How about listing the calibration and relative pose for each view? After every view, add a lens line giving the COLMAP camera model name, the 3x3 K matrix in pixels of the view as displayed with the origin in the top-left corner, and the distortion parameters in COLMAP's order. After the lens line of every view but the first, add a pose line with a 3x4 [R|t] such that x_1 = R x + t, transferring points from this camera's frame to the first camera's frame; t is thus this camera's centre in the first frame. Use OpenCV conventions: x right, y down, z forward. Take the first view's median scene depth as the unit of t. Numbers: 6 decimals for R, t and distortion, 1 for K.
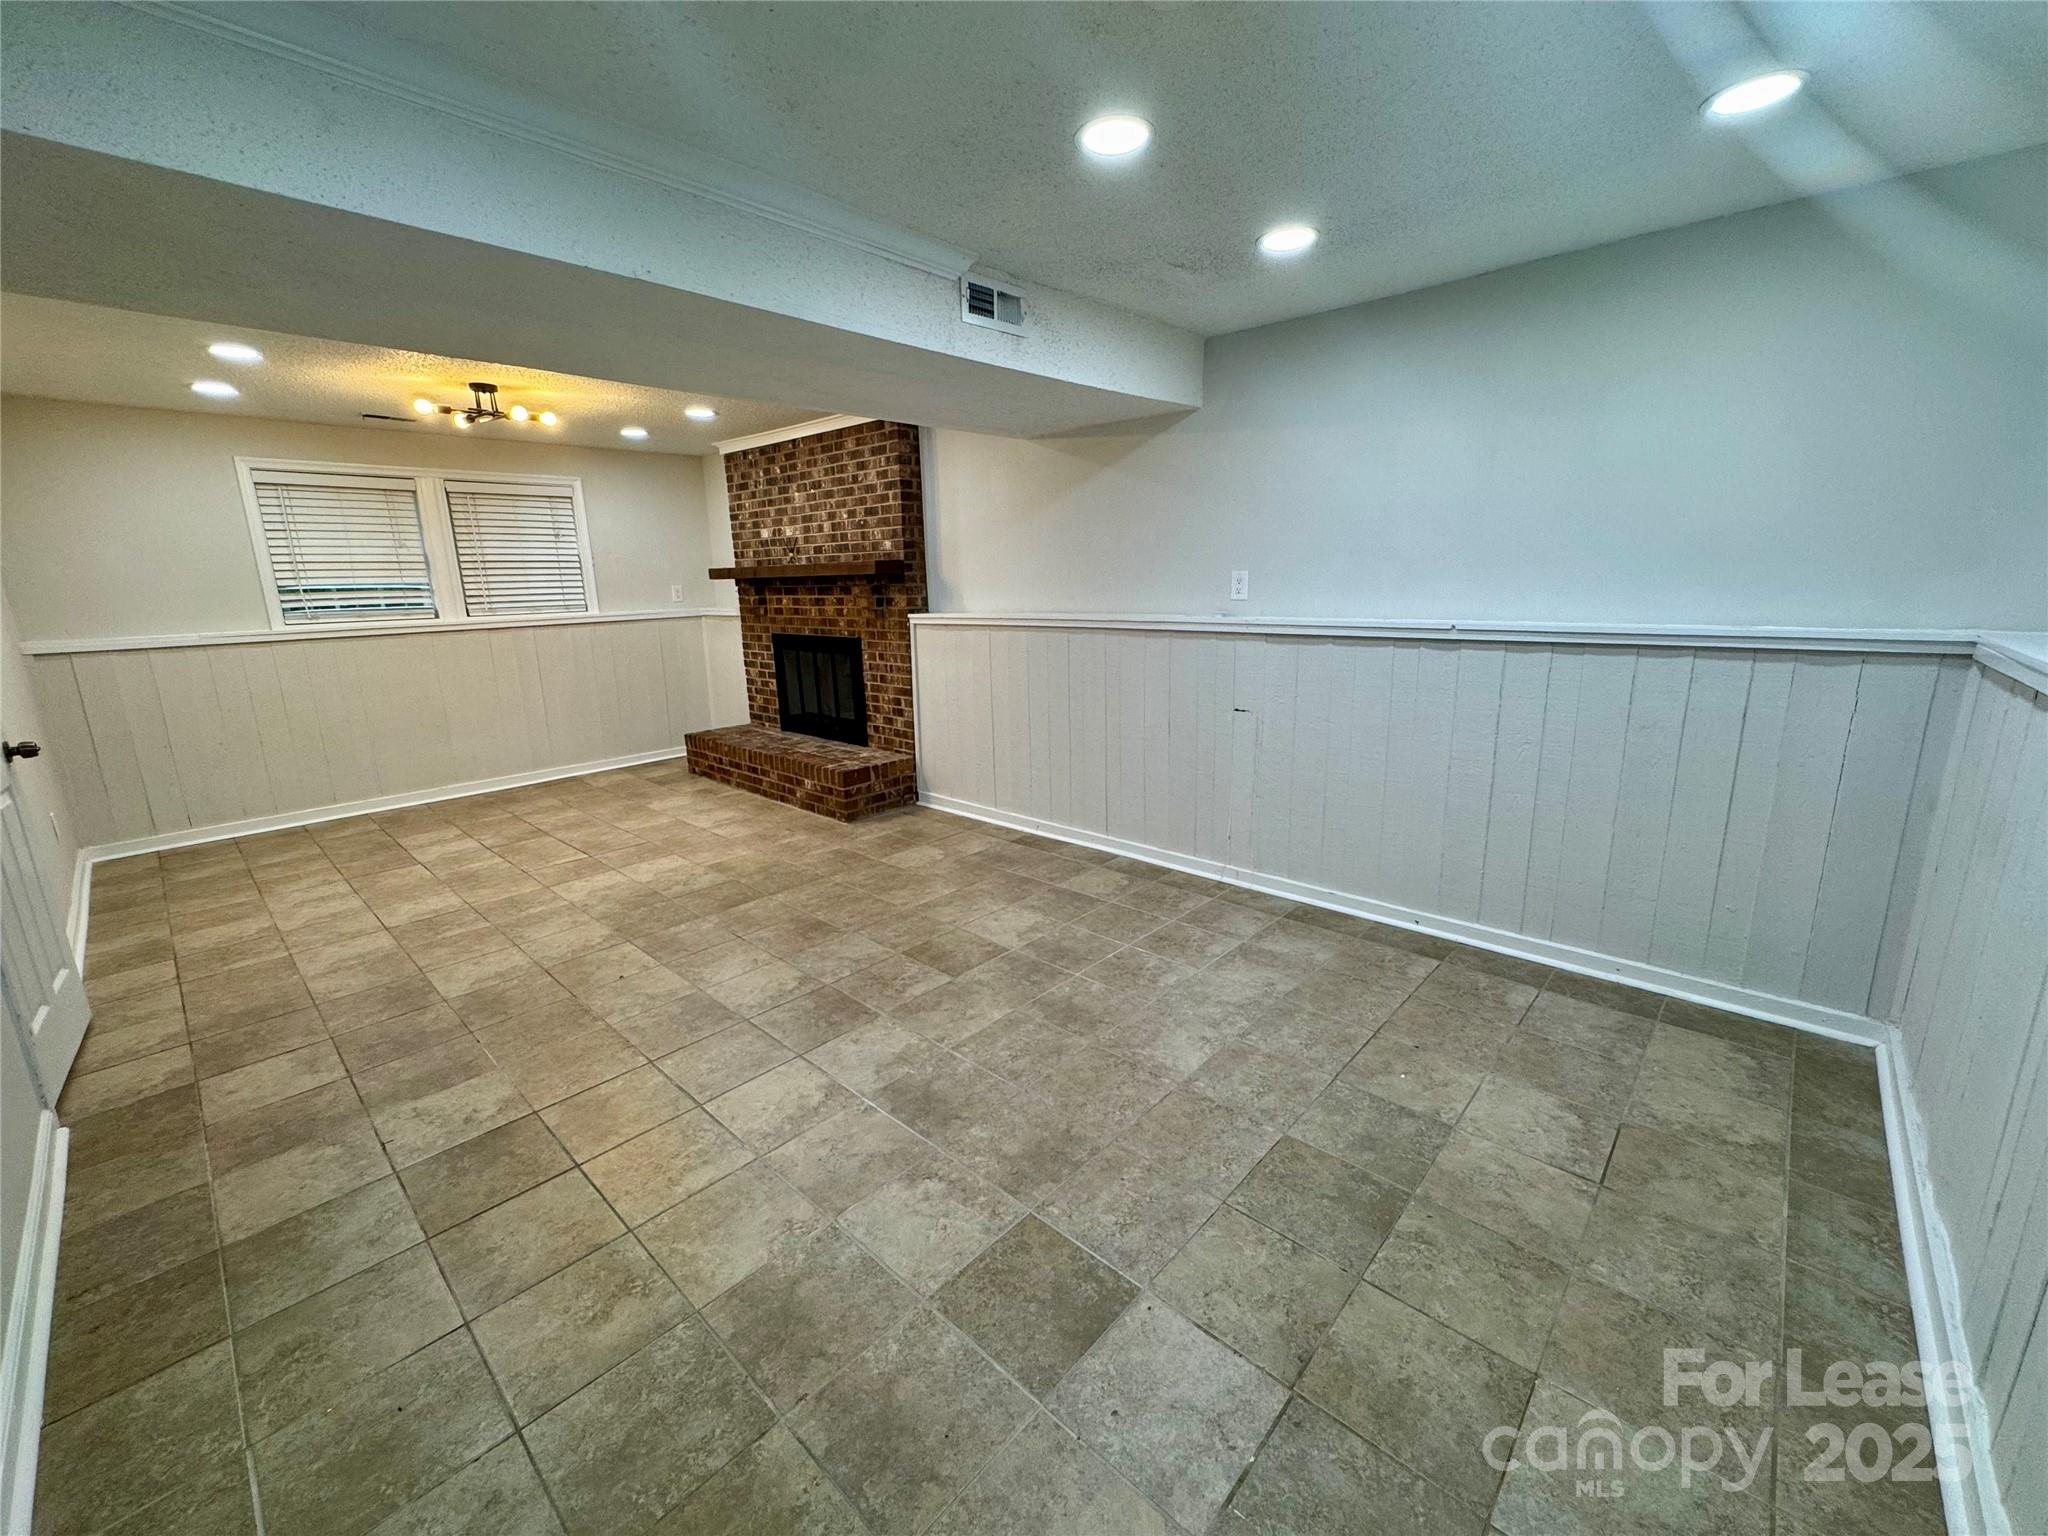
lens RADIAL K [[824.7, 0, 1024.6], [0, 824.7, 768.8], [0, 0, 1]] dist [-0.004266, -0.000404]
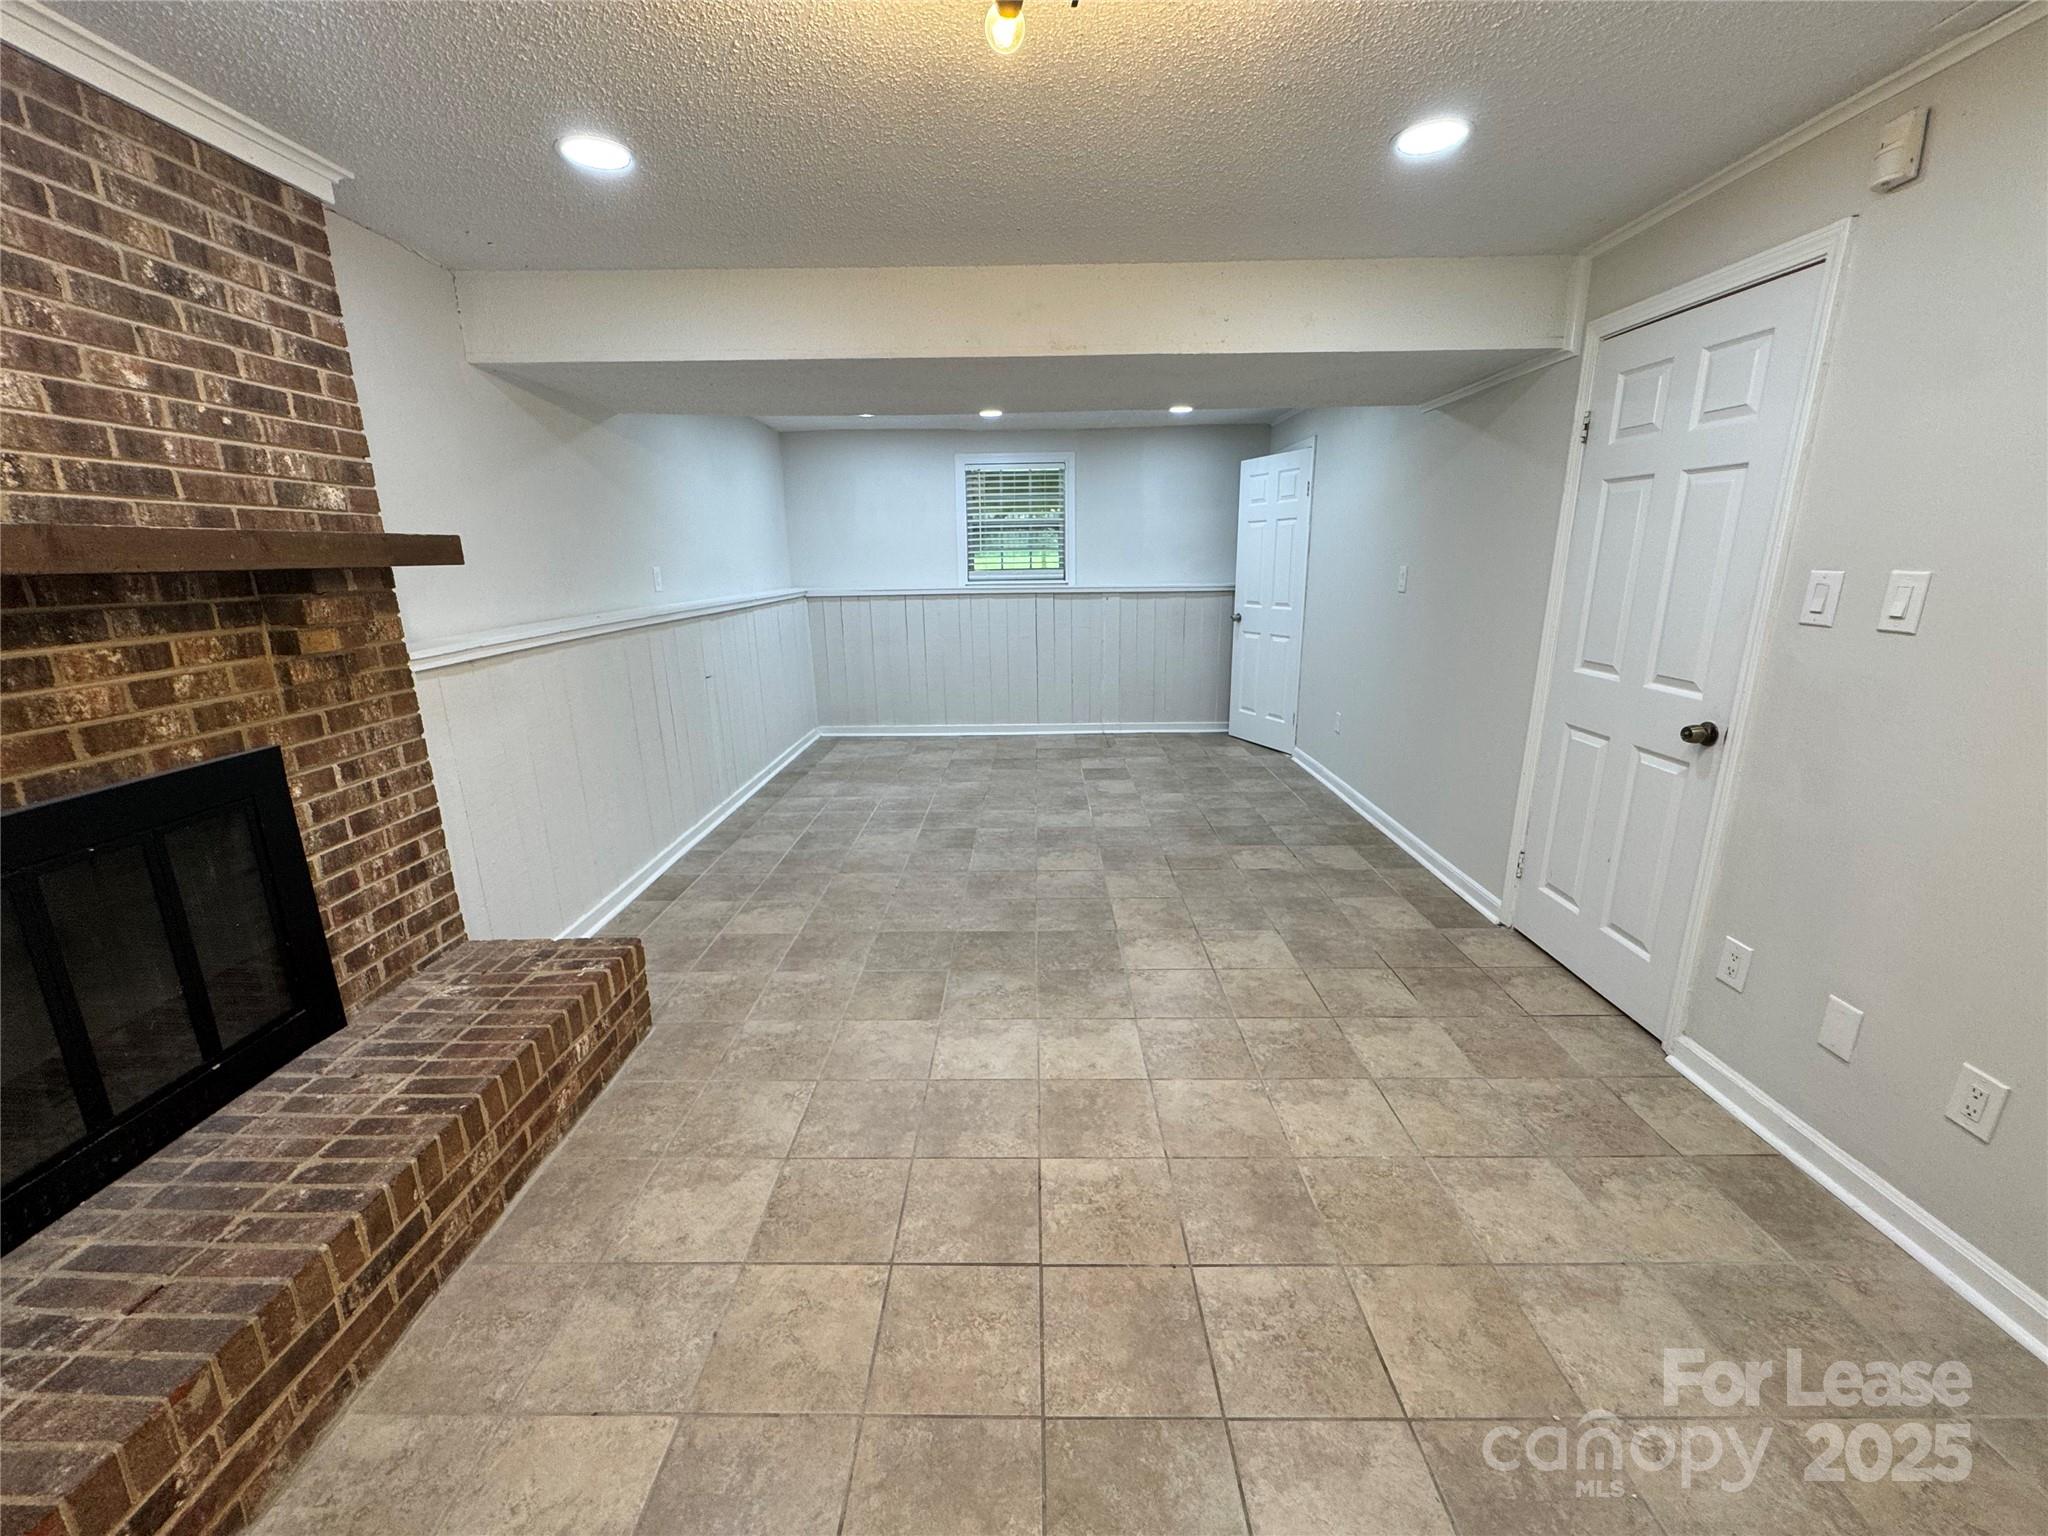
lens RADIAL K [[824.7, 0, 1023.5], [0, 824.7, 771.8], [0, 0, 1]] dist [-0.004266, -0.000404]
pose [[-0.671075, -0.159993, 0.723920, -0.711055], [0.194637, 0.904168, 0.380259, -0.232168], [-0.715384, 0.396084, -0.575624, 1.027615]]
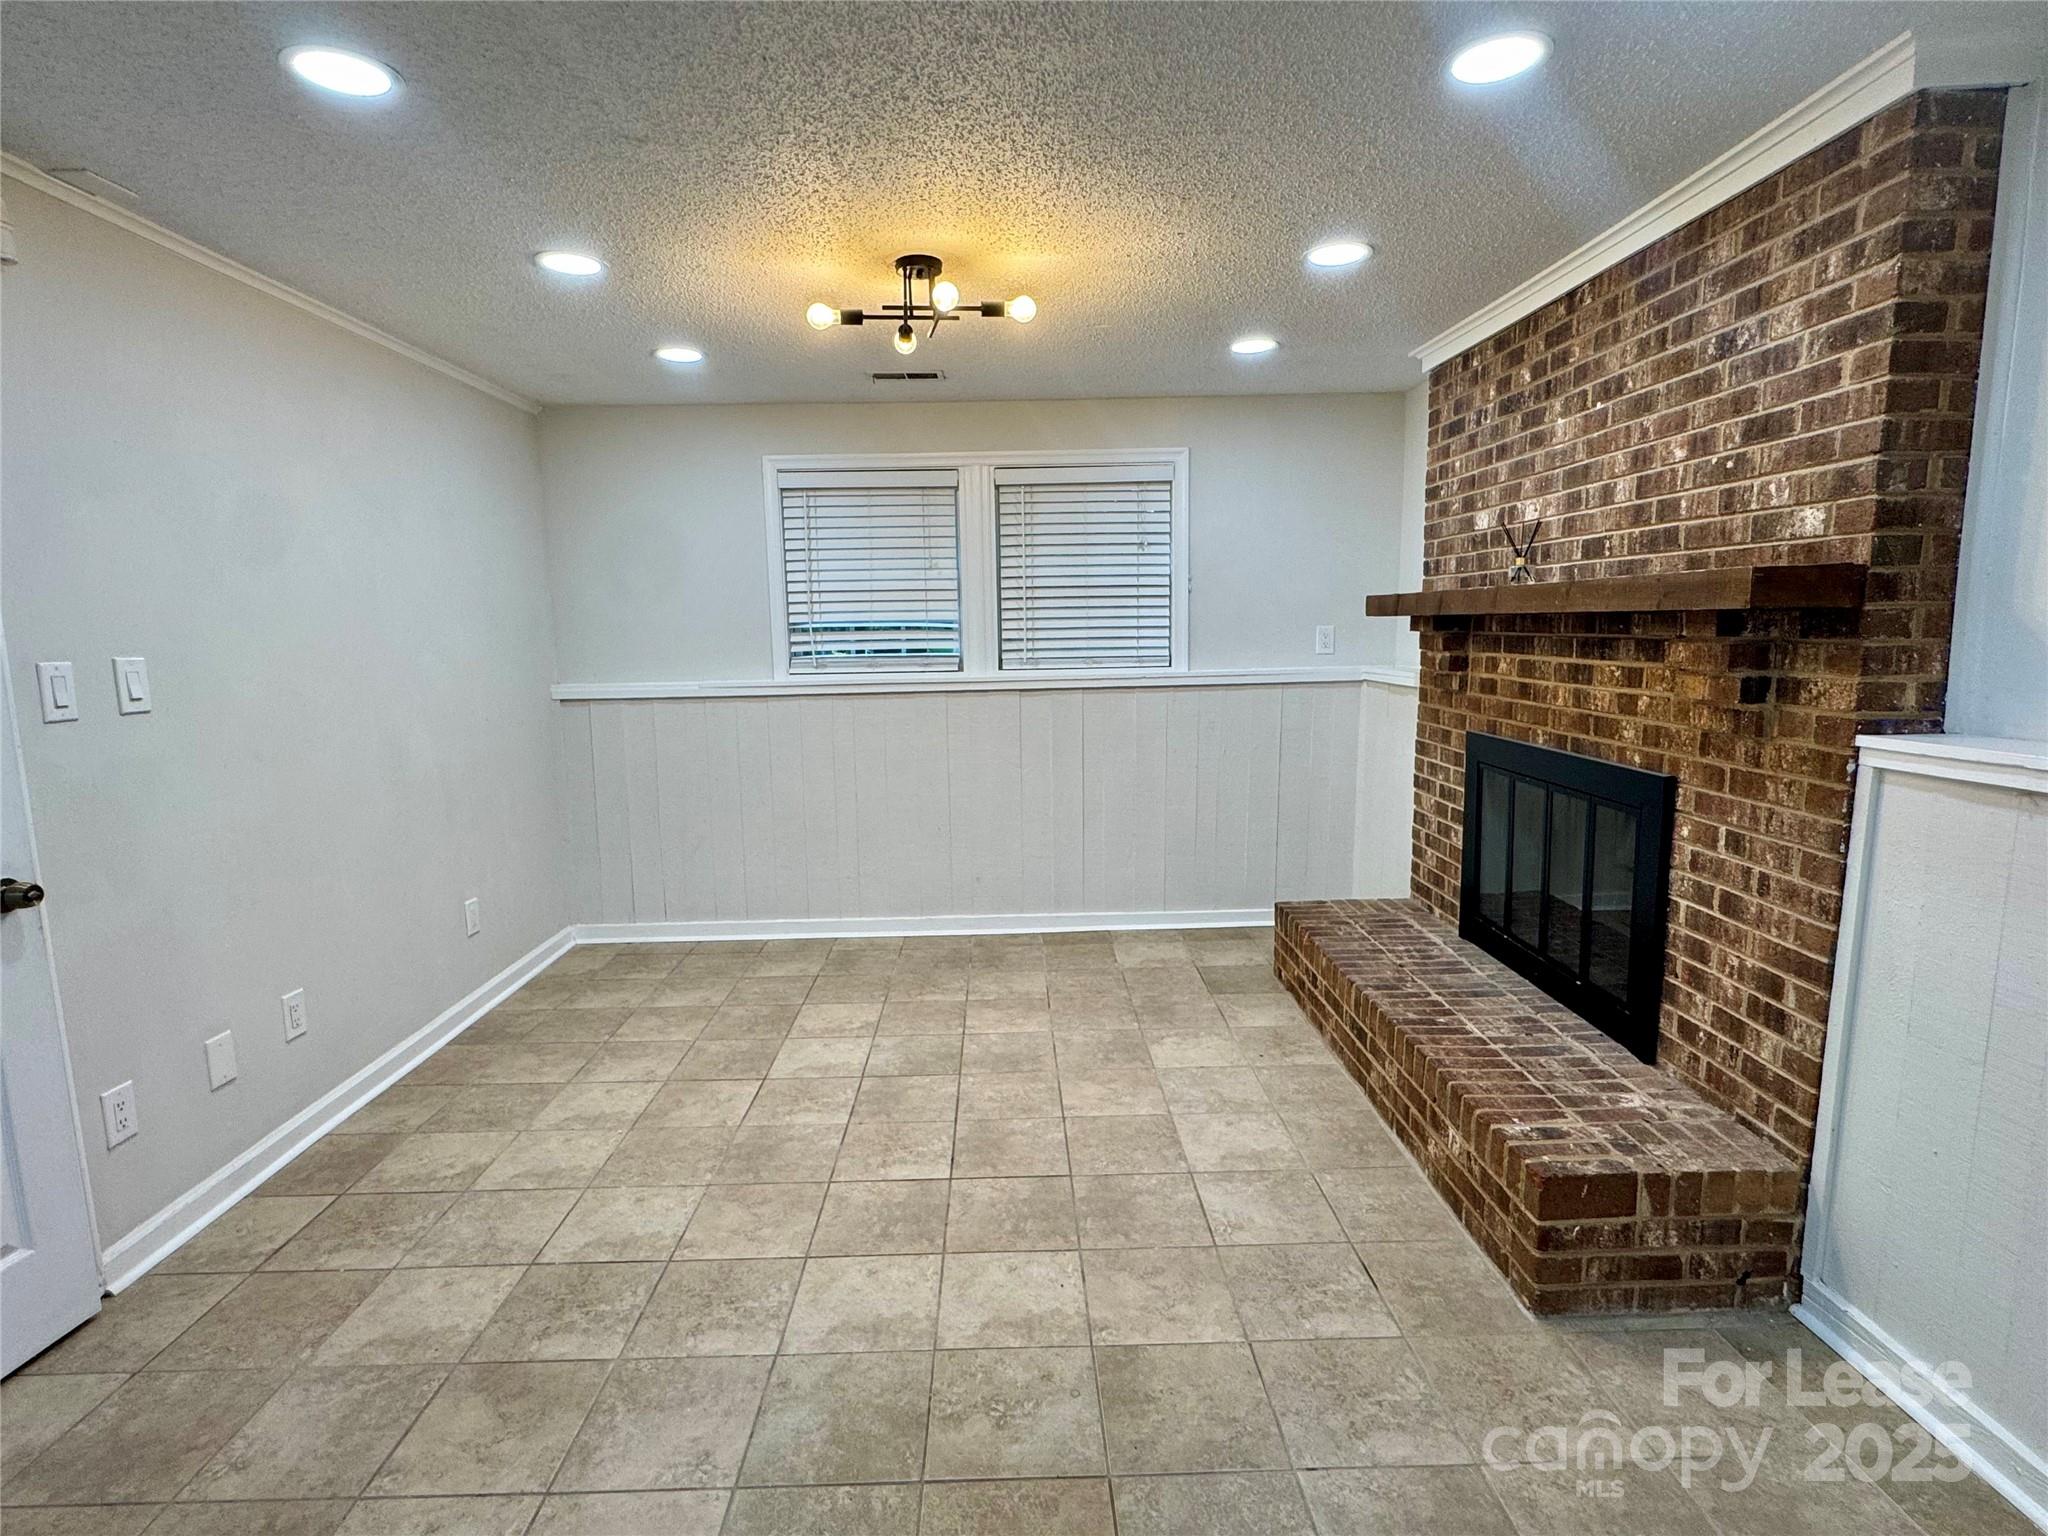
lens RADIAL K [[1010.6, 0, 1017.6], [0, 1010.6, 769.1], [0, 0, 1]] dist [-0.001324, -0.000381]
pose [[0.690631, 0.113680, -0.714217, -0.084984], [-0.162214, 0.986756, 0.000202, -0.121470], [0.704781, 0.115716, 0.699924, 0.501658]]
